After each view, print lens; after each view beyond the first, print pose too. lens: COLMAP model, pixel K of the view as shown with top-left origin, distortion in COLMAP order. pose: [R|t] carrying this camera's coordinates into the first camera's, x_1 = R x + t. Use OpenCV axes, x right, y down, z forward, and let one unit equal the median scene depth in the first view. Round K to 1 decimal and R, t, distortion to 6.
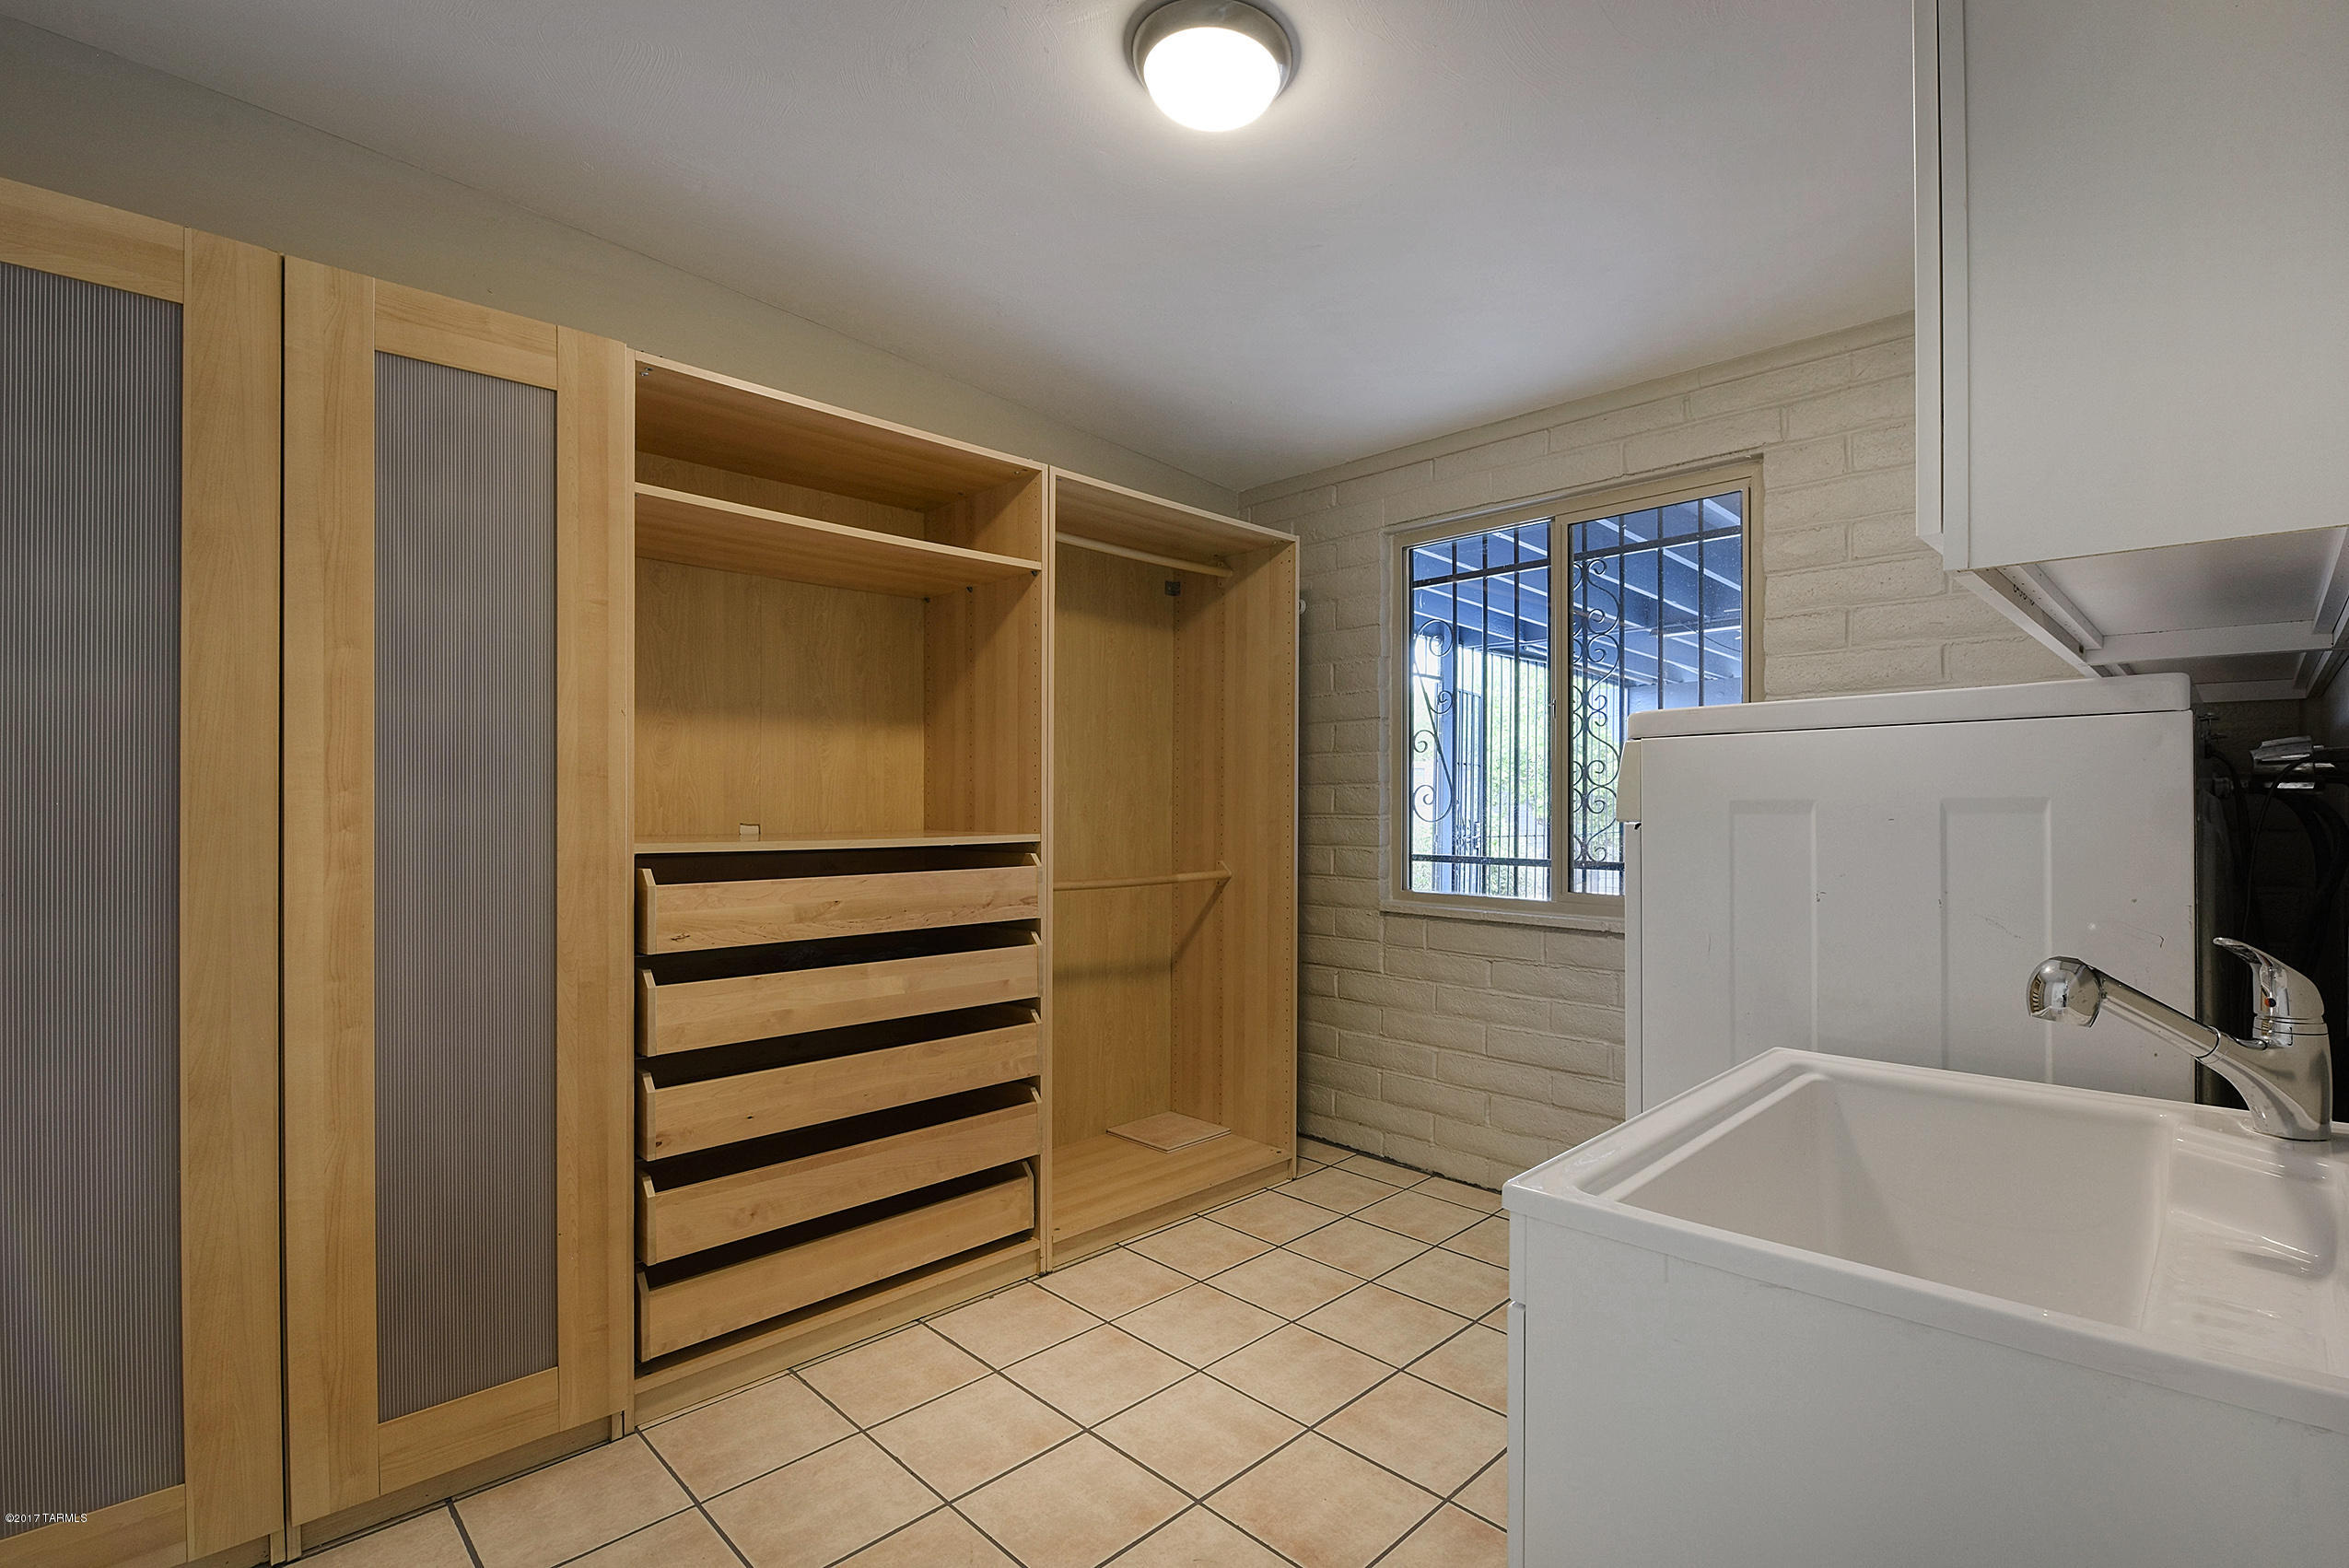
lens RADIAL K [[1010.6, 0, 1176.3], [0, 1010.6, 794.8], [0, 0, 1]] dist [-0.000055, -0.000129]
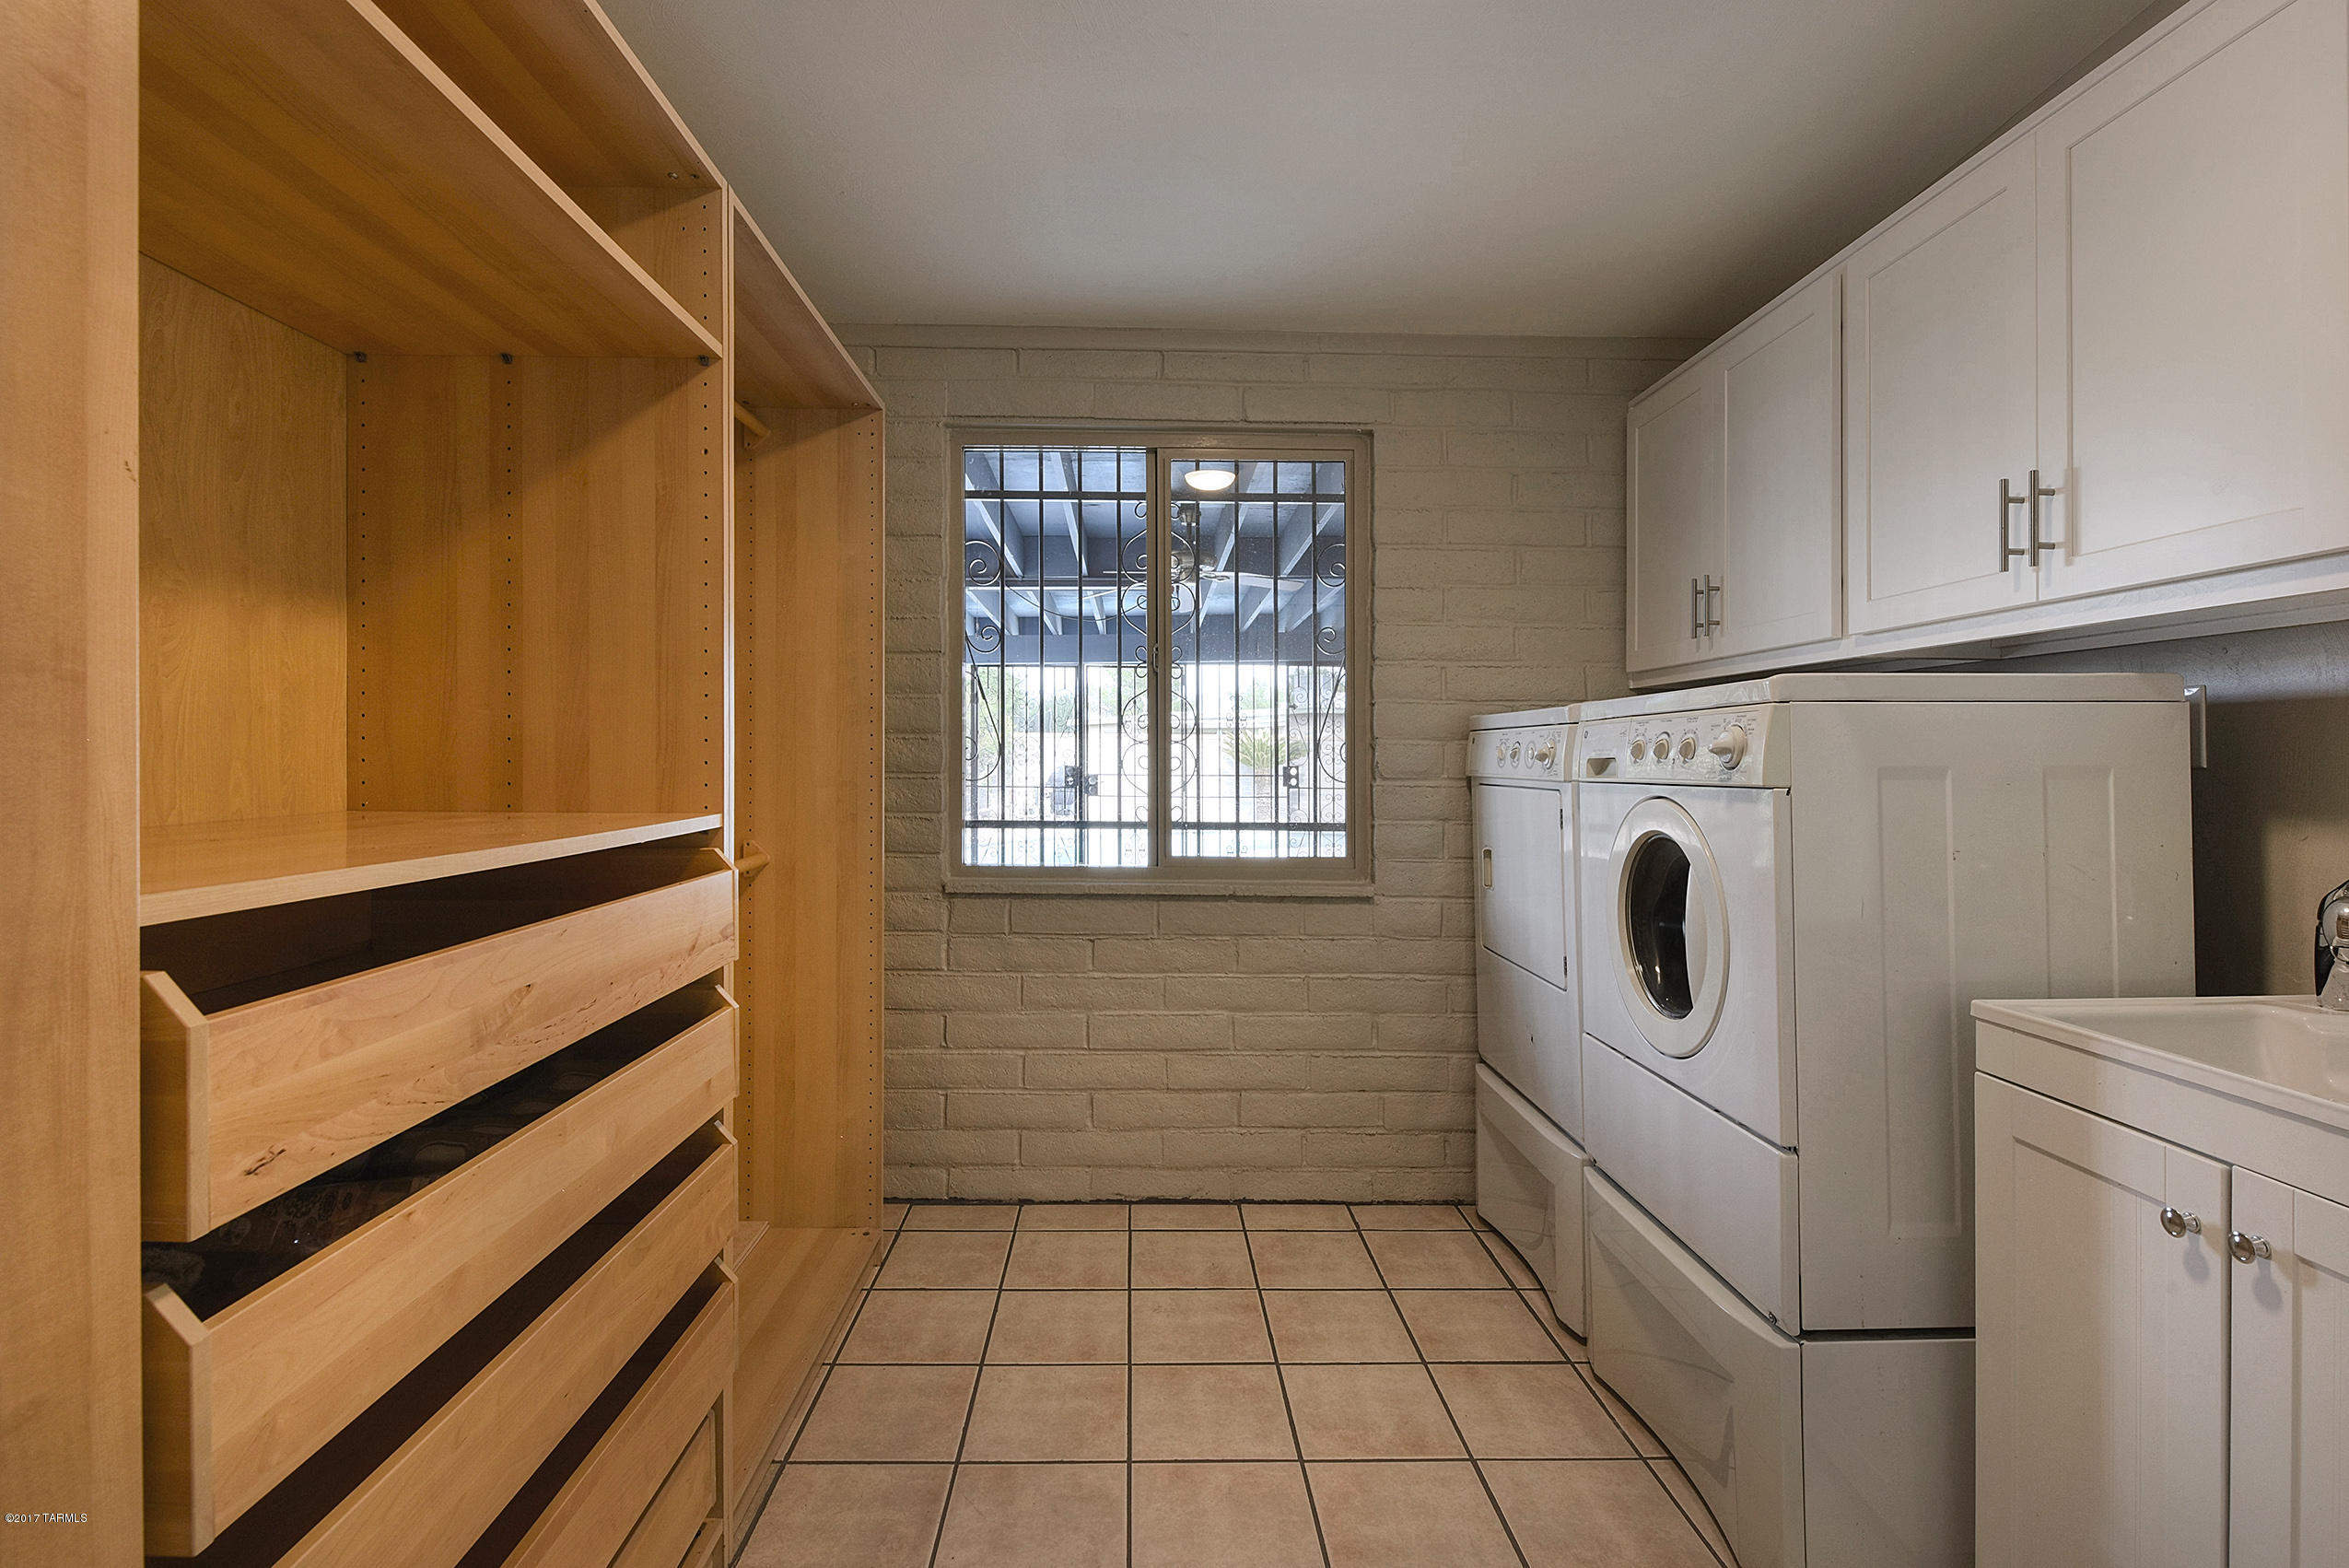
lens RADIAL K [[1067.0, 0, 1178.5], [0, 1067.0, 745.9], [0, 0, 1]] dist [0.009390, -0.011102]
pose [[0.708130, 0.011725, 0.705985, -0.303678], [-0.012449, 0.999914, -0.004119, -0.000816], [-0.705972, -0.005872, 0.708215, 0.303971]]
